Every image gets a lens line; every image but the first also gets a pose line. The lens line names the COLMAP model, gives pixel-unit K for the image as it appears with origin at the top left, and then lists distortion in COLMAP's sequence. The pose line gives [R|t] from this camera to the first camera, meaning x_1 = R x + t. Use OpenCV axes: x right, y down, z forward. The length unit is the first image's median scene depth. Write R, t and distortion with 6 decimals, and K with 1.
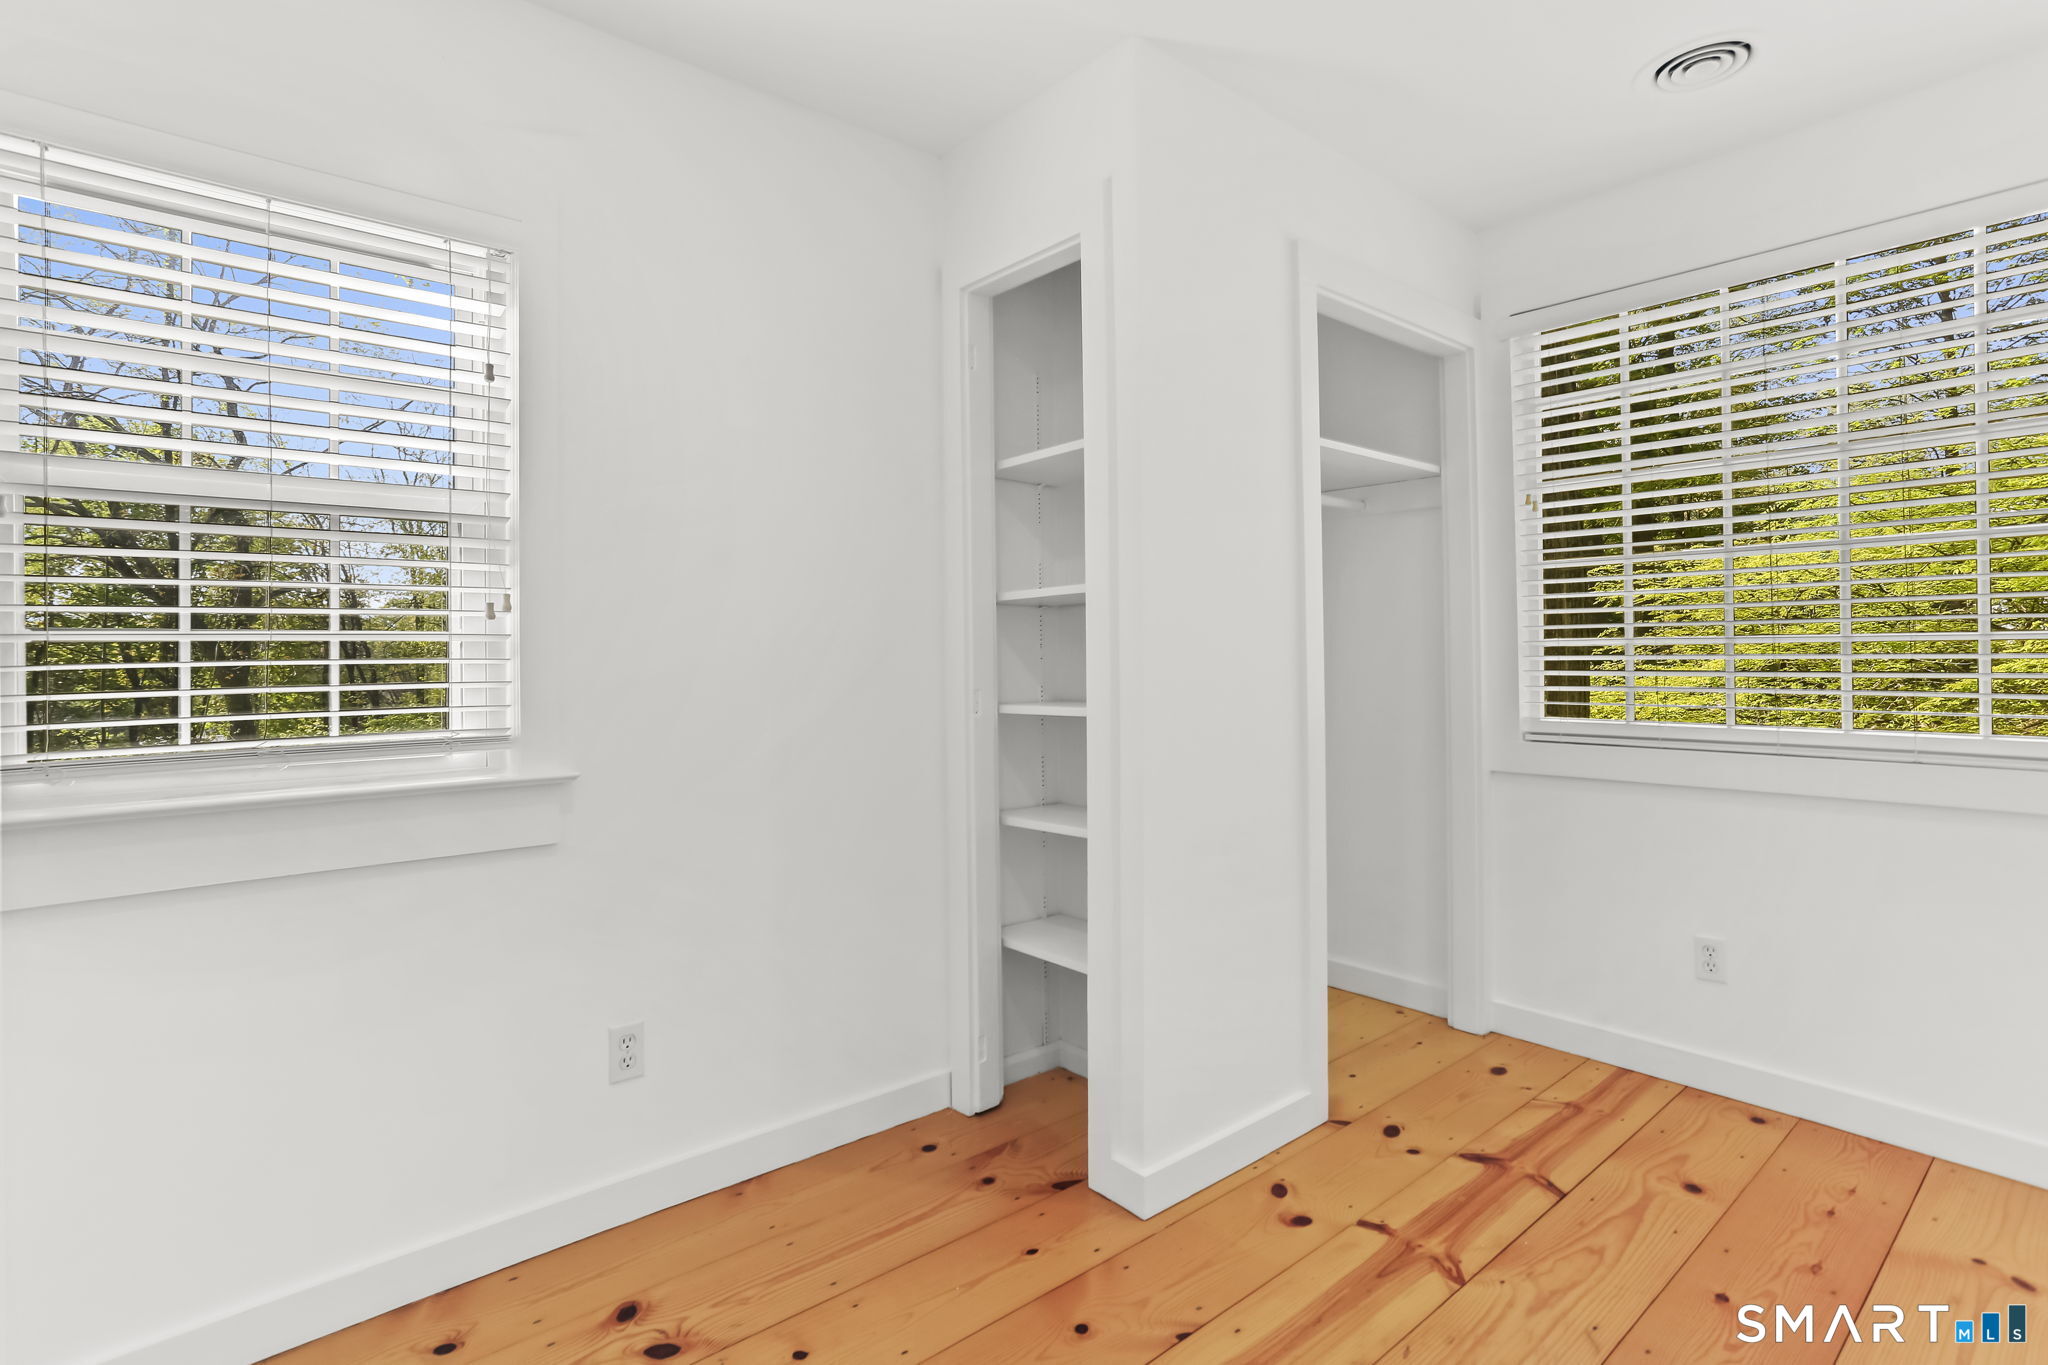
lens RADIAL K [[994.2, 0, 1018.9], [0, 994.2, 662.7], [0, 0, 1]] dist [-0.043771, 0.022588]
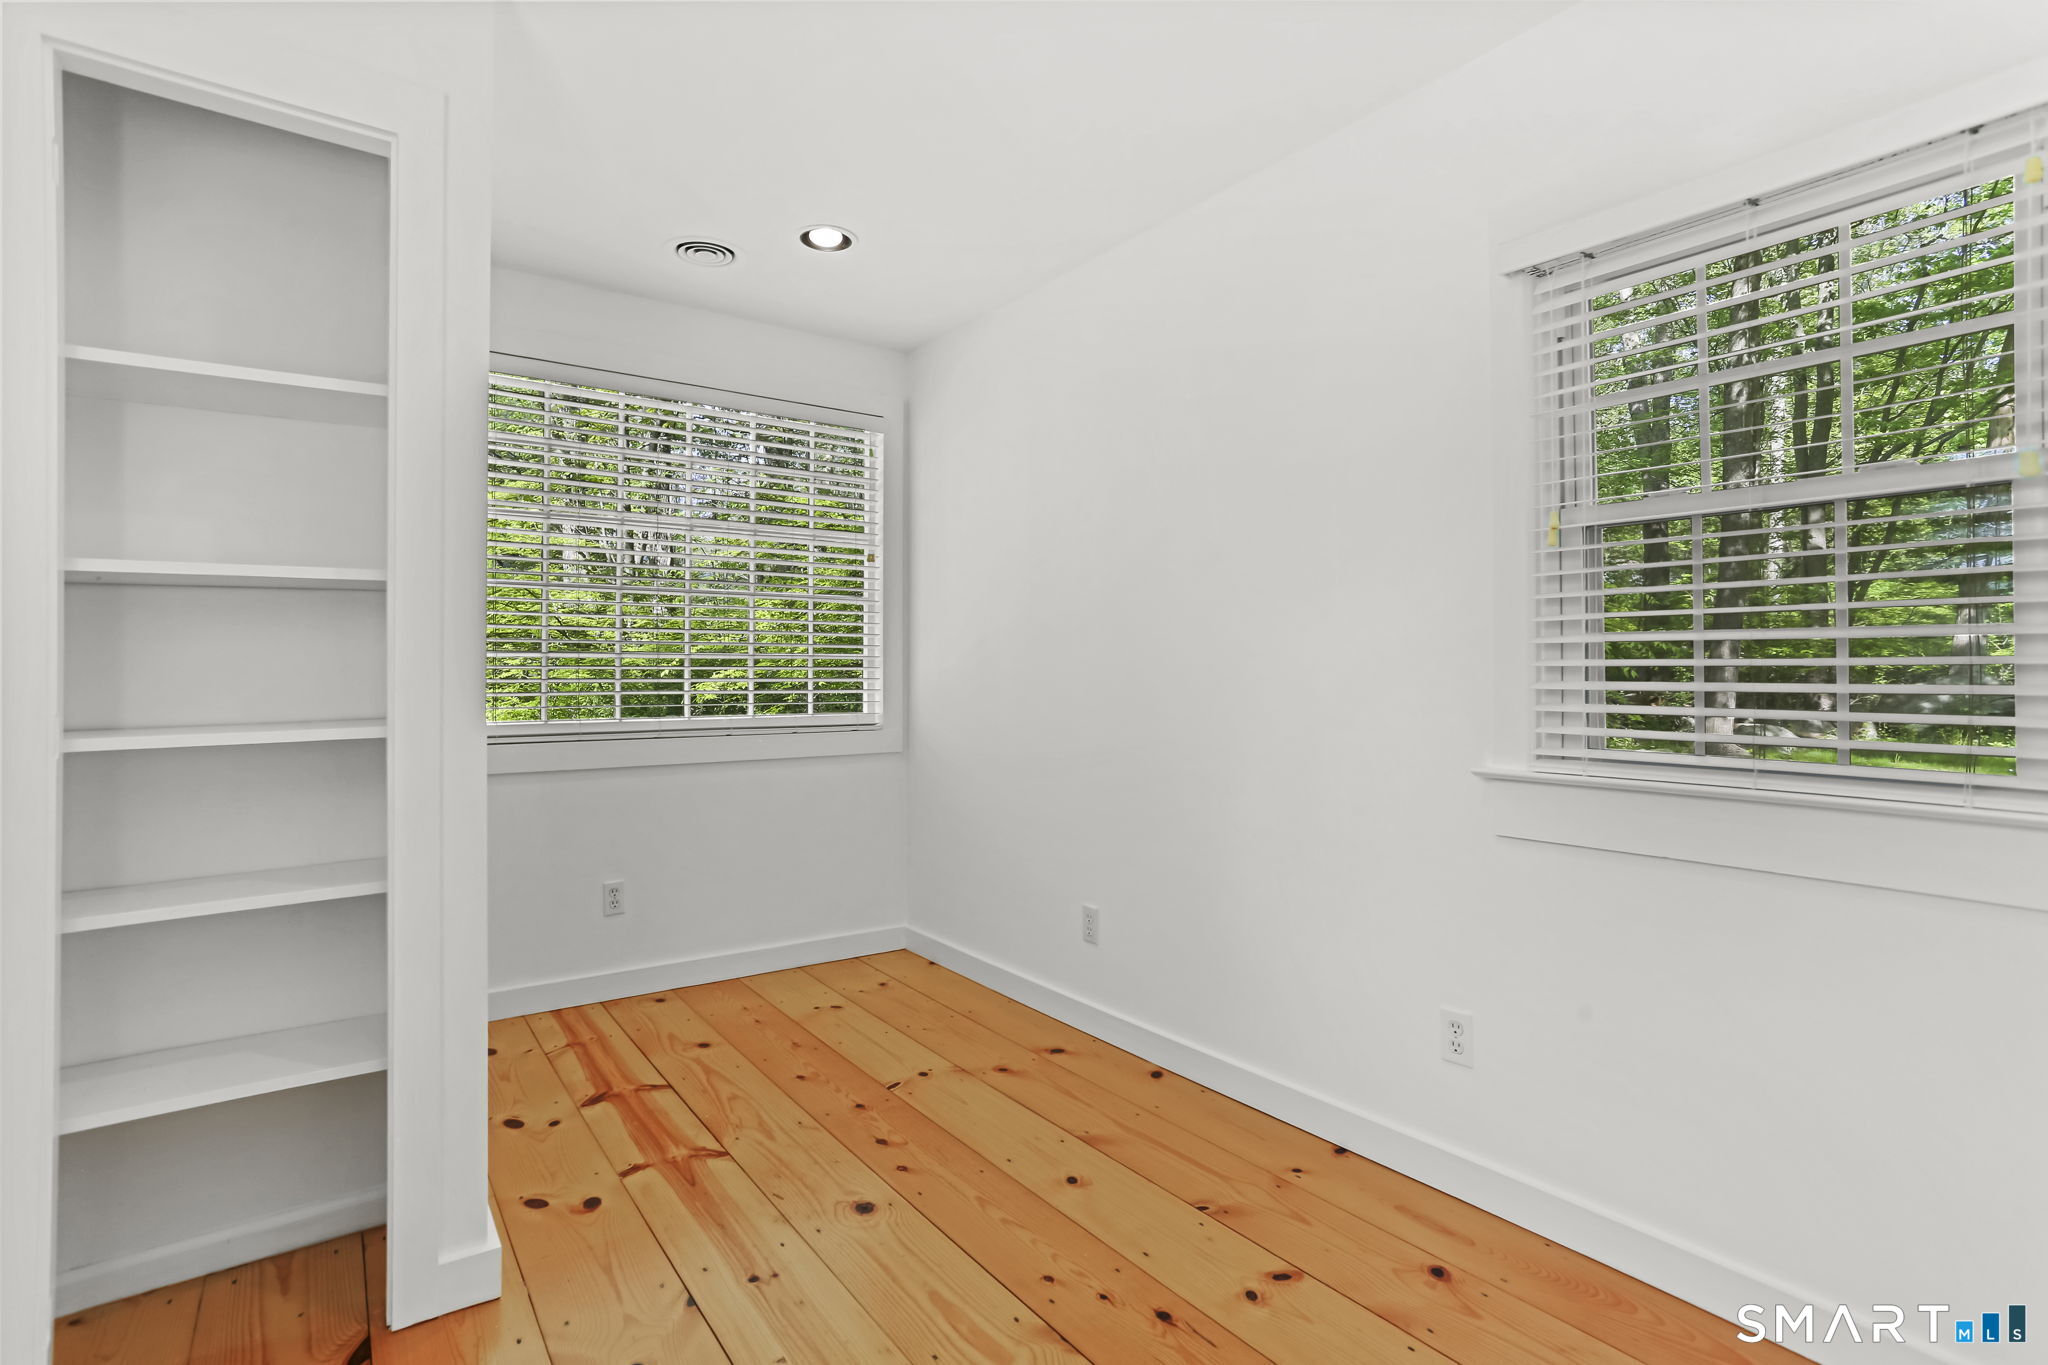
lens RADIAL K [[994.2, 0, 1018.9], [0, 994.2, 662.7], [0, 0, 1]] dist [-0.043771, 0.022588]
pose [[0.051730, 0.013478, 0.998570, -0.708708], [-0.007422, 0.999887, -0.013111, 0.001373], [-0.998634, -0.006733, 0.051824, 0.471392]]
